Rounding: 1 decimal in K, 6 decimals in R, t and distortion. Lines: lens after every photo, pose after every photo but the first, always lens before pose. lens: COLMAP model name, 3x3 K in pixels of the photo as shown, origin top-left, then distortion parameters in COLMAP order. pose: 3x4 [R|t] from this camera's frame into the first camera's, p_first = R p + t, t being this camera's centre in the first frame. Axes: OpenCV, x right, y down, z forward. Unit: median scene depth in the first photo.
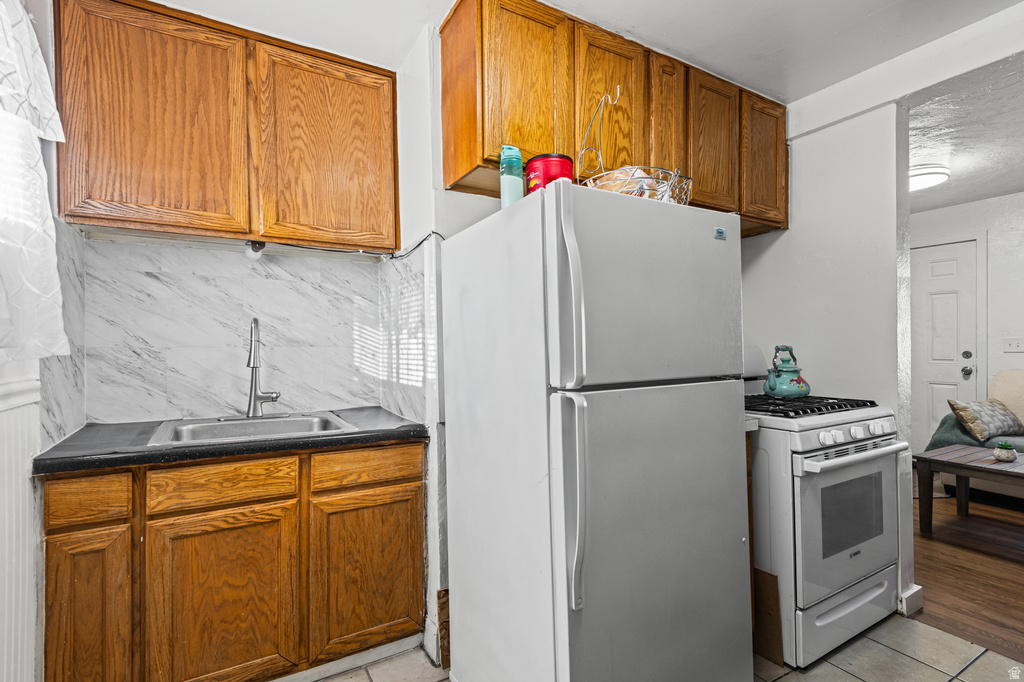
lens RADIAL K [[467.2, 0, 533.8], [0, 467.2, 350.4], [0, 0, 1]] dist [0.017467, -0.004472]
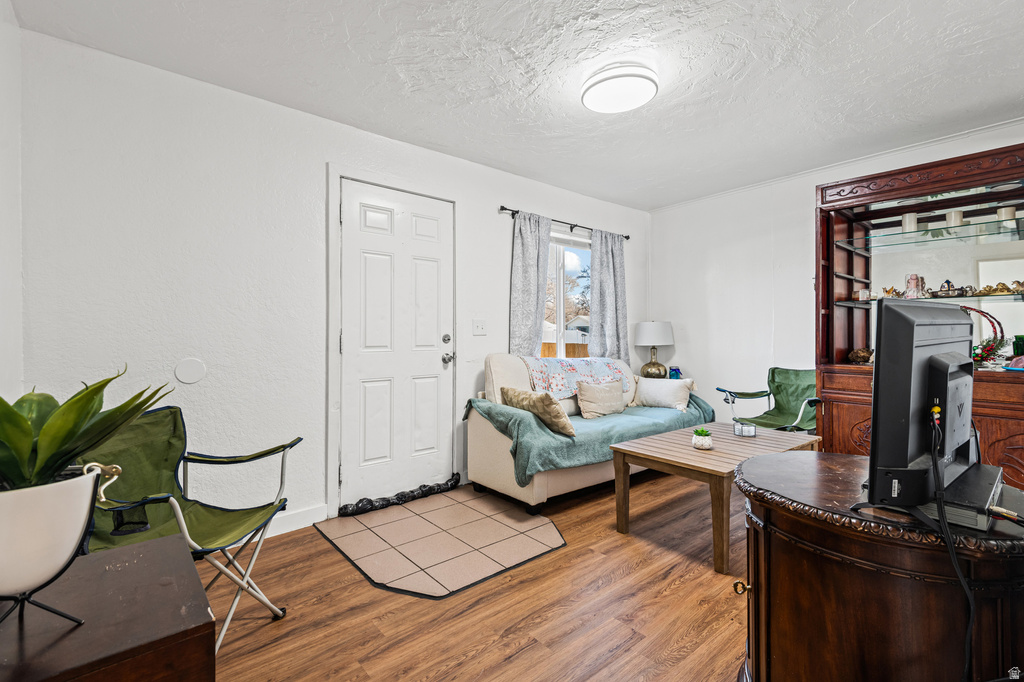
lens RADIAL K [[467.2, 0, 513.7], [0, 467.2, 333.0], [0, 0, 1]] dist [0.017467, -0.004472]
pose [[-0.175748, 0.013597, 0.984341, 0.112409], [0.011815, 0.999862, -0.011702, 0.011931], [-0.984364, 0.009573, -0.175884, 1.222833]]
